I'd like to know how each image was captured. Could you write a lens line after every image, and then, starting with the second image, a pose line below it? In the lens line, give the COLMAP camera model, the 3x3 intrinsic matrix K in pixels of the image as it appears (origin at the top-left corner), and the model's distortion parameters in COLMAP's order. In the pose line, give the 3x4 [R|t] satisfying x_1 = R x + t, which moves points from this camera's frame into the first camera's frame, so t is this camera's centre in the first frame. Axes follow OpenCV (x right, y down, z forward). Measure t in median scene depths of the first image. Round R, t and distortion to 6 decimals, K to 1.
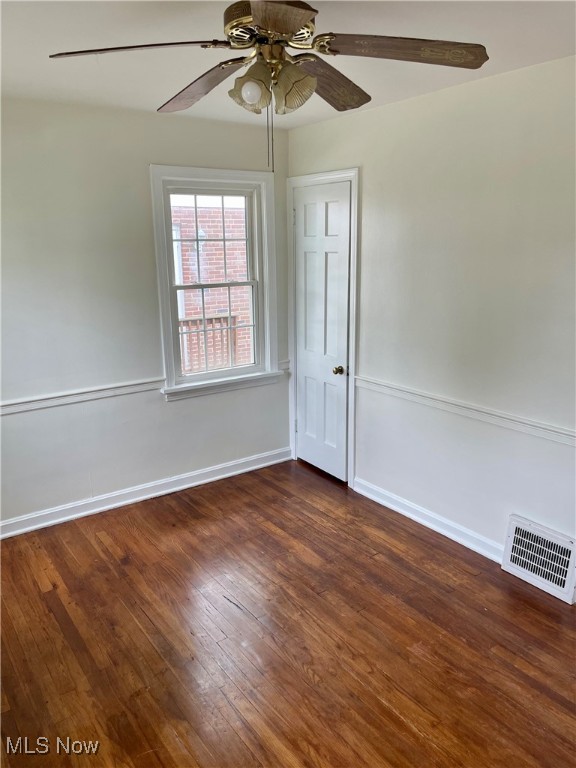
lens RADIAL K [[586.2, 0, 281.1], [0, 586.2, 381.9], [0, 0, 1]] dist [0.037312, -0.022964]
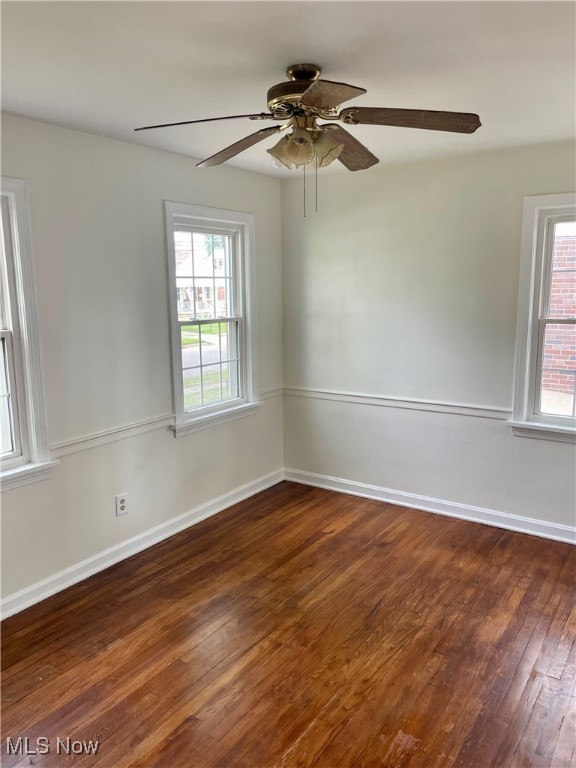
lens RADIAL K [[586.2, 0, 282.9], [0, 586.2, 383.9], [0, 0, 1]] dist [0.037312, -0.022964]
pose [[0.348265, 0.174888, -0.920937, 0.670552], [-0.210731, 0.971902, 0.104876, -0.085512], [0.913402, 0.157545, 0.375334, 0.322080]]
